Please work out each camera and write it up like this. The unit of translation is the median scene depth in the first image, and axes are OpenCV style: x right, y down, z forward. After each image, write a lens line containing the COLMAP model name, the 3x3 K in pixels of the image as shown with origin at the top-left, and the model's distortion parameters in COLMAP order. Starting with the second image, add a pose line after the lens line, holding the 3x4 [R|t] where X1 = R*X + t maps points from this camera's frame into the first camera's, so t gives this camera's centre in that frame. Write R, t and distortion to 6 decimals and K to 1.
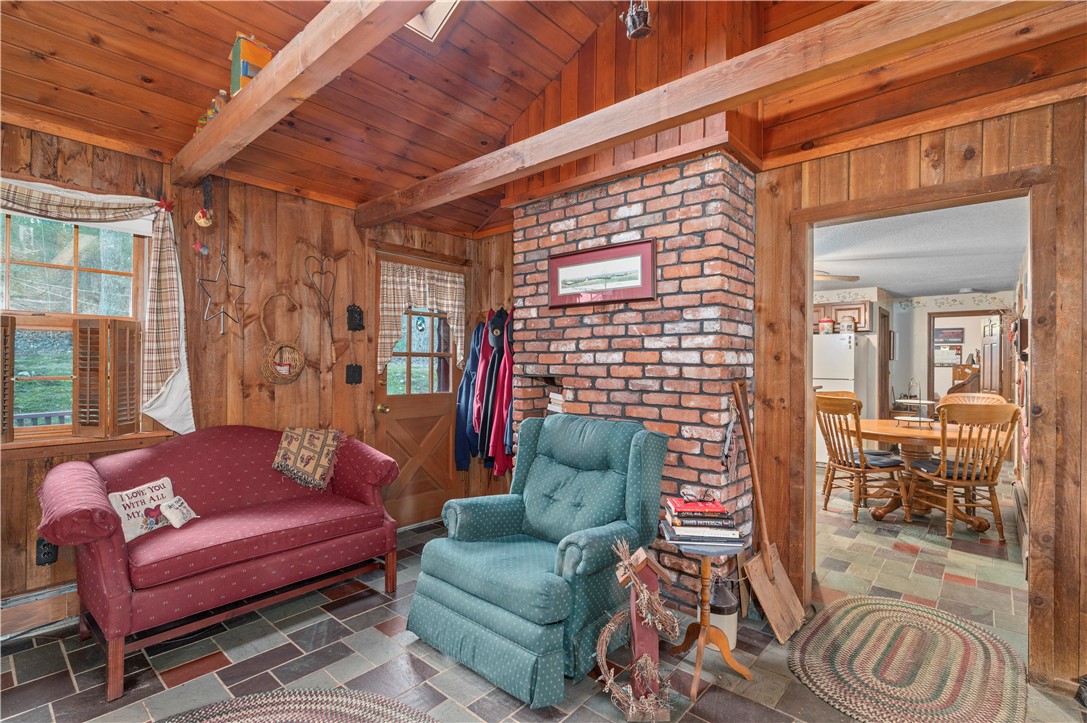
lens RADIAL K [[507.8, 0, 544.2], [0, 507.8, 360.8], [0, 0, 1]] dist [-0.001579, 0.000237]
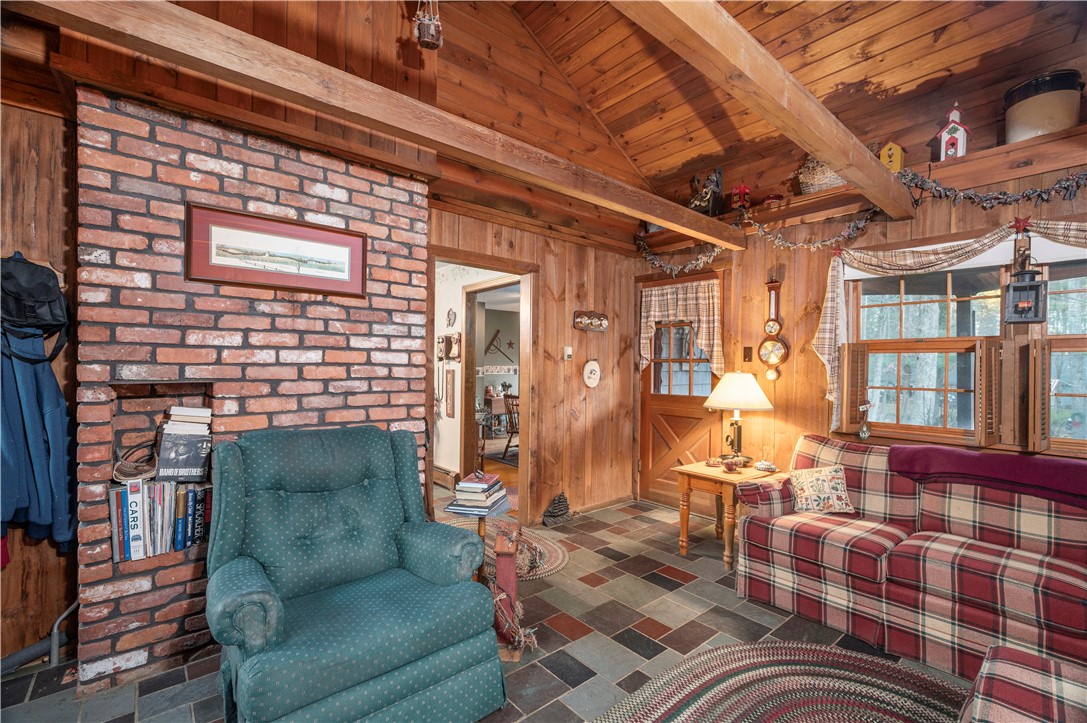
lens RADIAL K [[468.1, 0, 537.2], [0, 468.1, 366.5], [0, 0, 1]] dist [0.000661, 0.000029]
pose [[0.157673, -0.005492, 0.987476, -0.587041], [-0.012959, 0.999887, 0.007631, -0.000827], [-0.987406, -0.014000, 0.157584, 0.506585]]
